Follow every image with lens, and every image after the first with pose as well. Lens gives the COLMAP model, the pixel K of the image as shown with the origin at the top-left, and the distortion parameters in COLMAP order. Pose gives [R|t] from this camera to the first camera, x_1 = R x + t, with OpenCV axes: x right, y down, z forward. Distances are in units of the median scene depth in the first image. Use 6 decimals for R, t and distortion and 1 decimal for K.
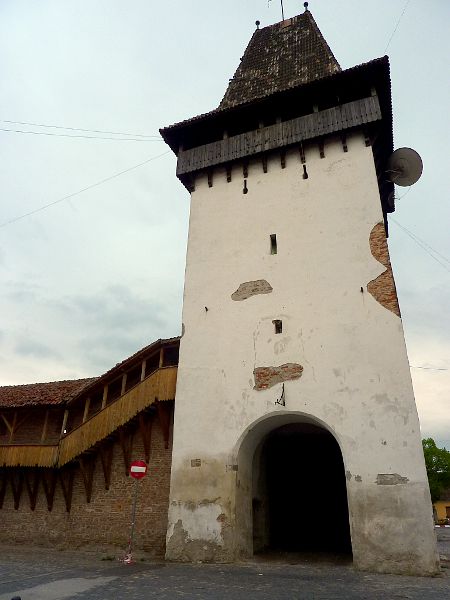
lens RADIAL K [[443.0, 0, 224.5], [0, 443.0, 304.3], [0, 0, 1]] dist [-0.034334, 0.005596]
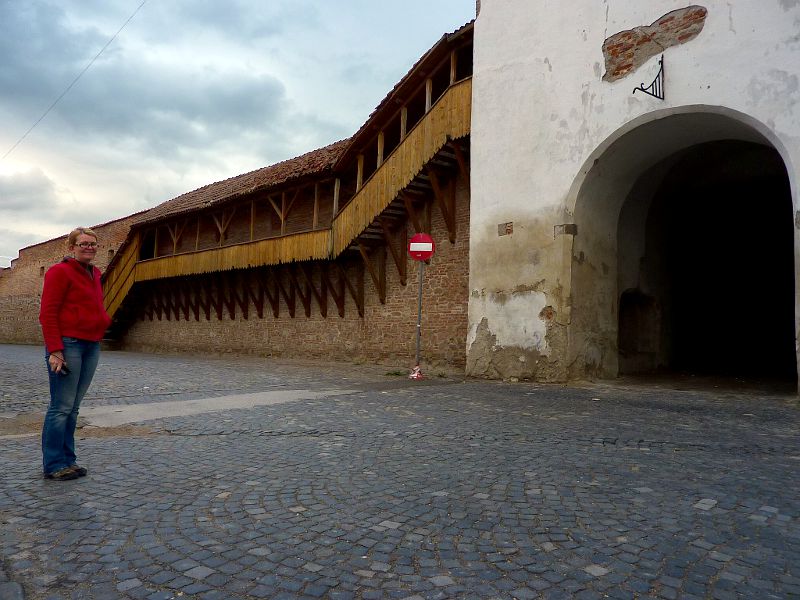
lens RADIAL K [[590.6, 0, 400.9], [0, 590.6, 299.7], [0, 0, 1]] dist [-0.034334, 0.005596]
pose [[0.904843, -0.021802, -0.425187, 0.135209], [0.174026, 0.930387, 0.322638, 0.166593], [0.388554, -0.365930, 0.845649, 0.245691]]
